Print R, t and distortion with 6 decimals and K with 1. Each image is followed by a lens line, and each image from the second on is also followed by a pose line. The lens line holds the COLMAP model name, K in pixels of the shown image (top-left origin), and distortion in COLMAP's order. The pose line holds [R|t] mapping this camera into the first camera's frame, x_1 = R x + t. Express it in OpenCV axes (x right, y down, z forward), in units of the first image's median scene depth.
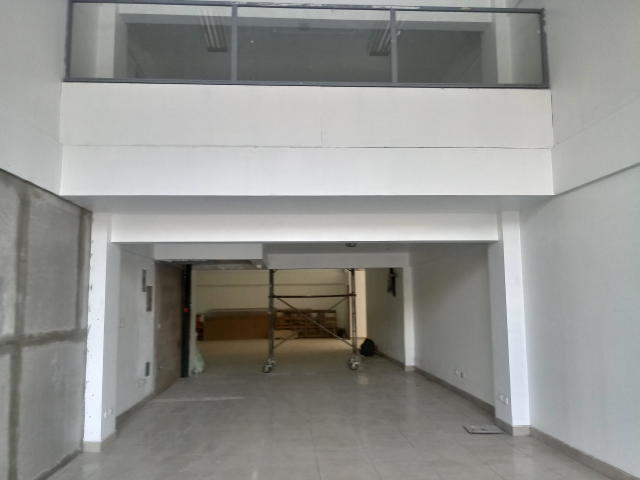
lens RADIAL K [[534.0, 0, 324.0], [0, 534.0, 244.3], [0, 0, 1]] dist [0.053785, -0.054106]
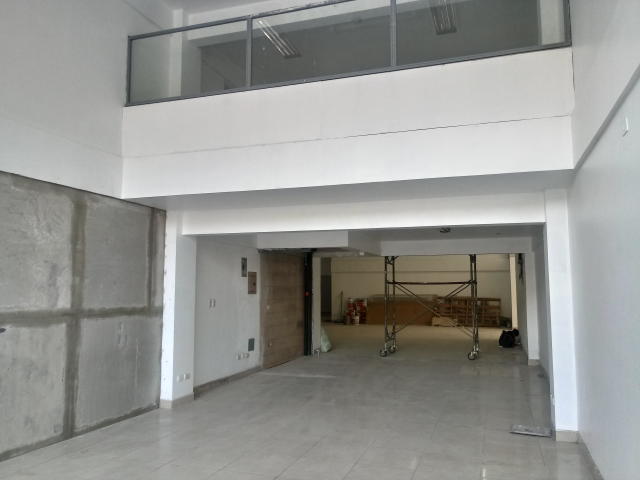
lens RADIAL K [[534.0, 0, 321.3], [0, 534.0, 235.6], [0, 0, 1]] dist [0.053785, -0.054106]
pose [[0.919082, -0.023801, -0.393346, 0.351829], [0.027507, 0.999614, 0.003785, 0.002049], [0.393104, -0.014298, 0.919383, 0.030879]]
